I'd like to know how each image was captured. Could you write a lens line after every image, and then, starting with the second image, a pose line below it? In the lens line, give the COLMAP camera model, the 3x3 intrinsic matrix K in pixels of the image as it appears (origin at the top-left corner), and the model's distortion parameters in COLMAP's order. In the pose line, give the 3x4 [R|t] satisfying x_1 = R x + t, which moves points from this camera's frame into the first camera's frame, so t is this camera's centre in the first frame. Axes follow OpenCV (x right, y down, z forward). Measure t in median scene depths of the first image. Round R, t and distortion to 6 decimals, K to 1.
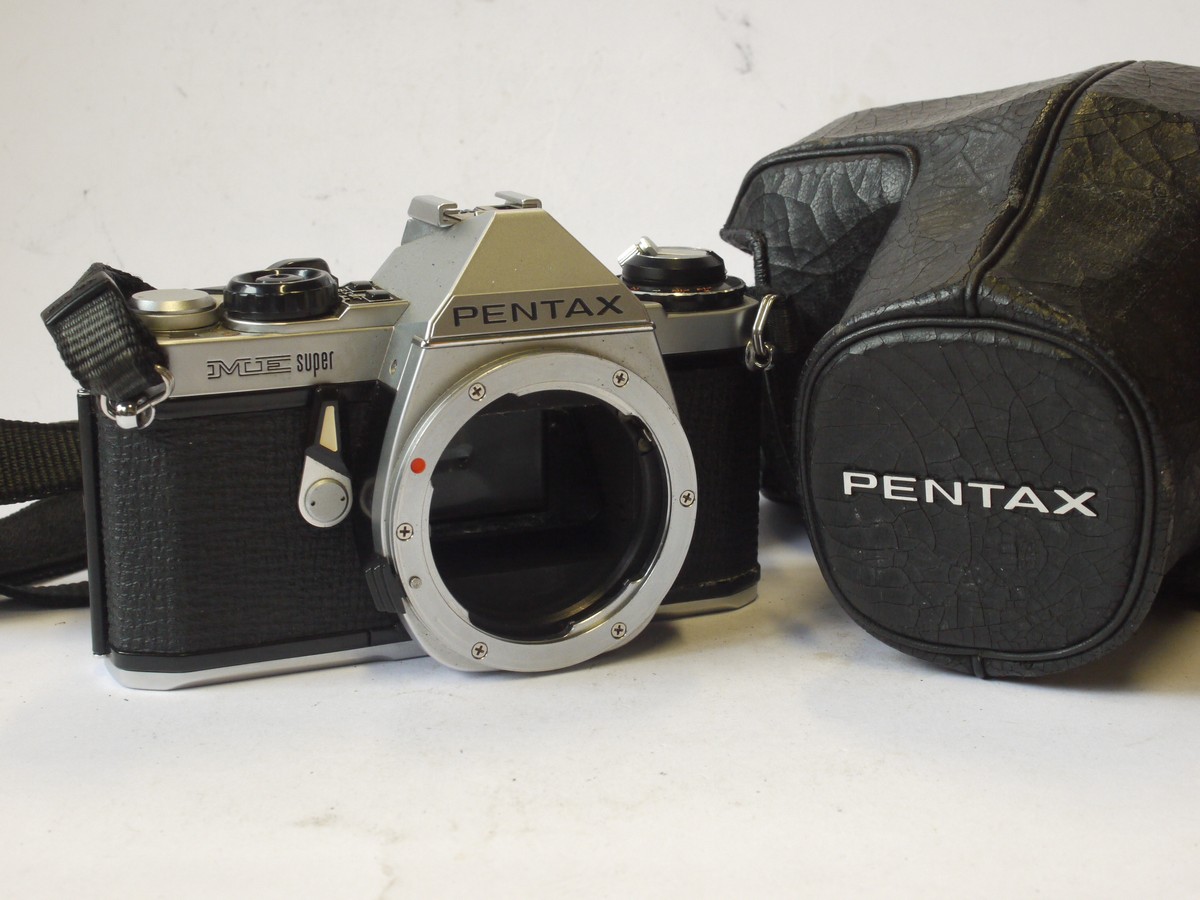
lens RADIAL K [[2024.9, 0, 600.0], [0, 2024.9, 450.0], [0, 0, 1]] dist [-0.051971, -0.012365]
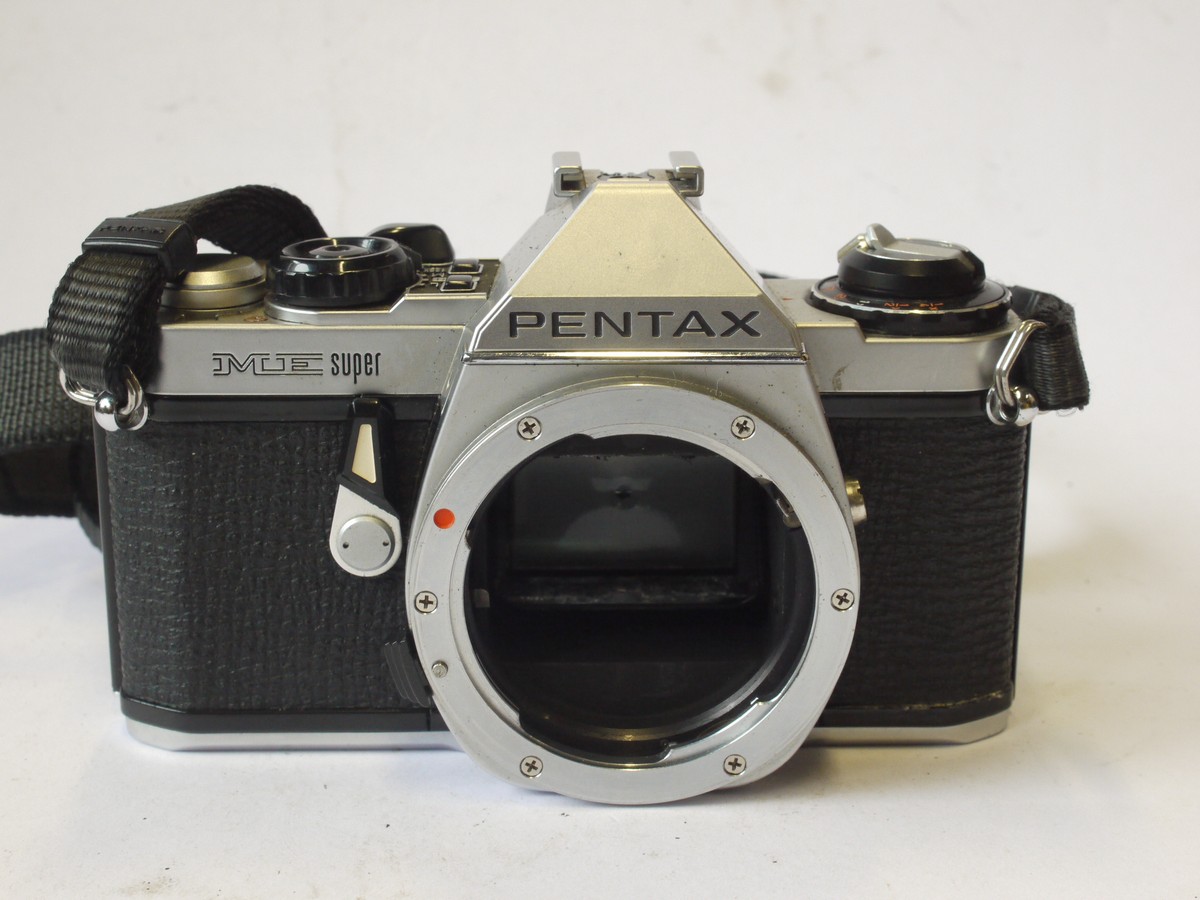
lens RADIAL K [[2024.9, 0, 600.0], [0, 2024.9, 450.0], [0, 0, 1]] dist [-0.051971, -0.012365]
pose [[0.925741, 0.111030, -0.361491, 0.225851], [-0.094612, 0.993527, 0.062866, -0.068317], [0.366132, -0.023996, 0.930254, 0.318726]]
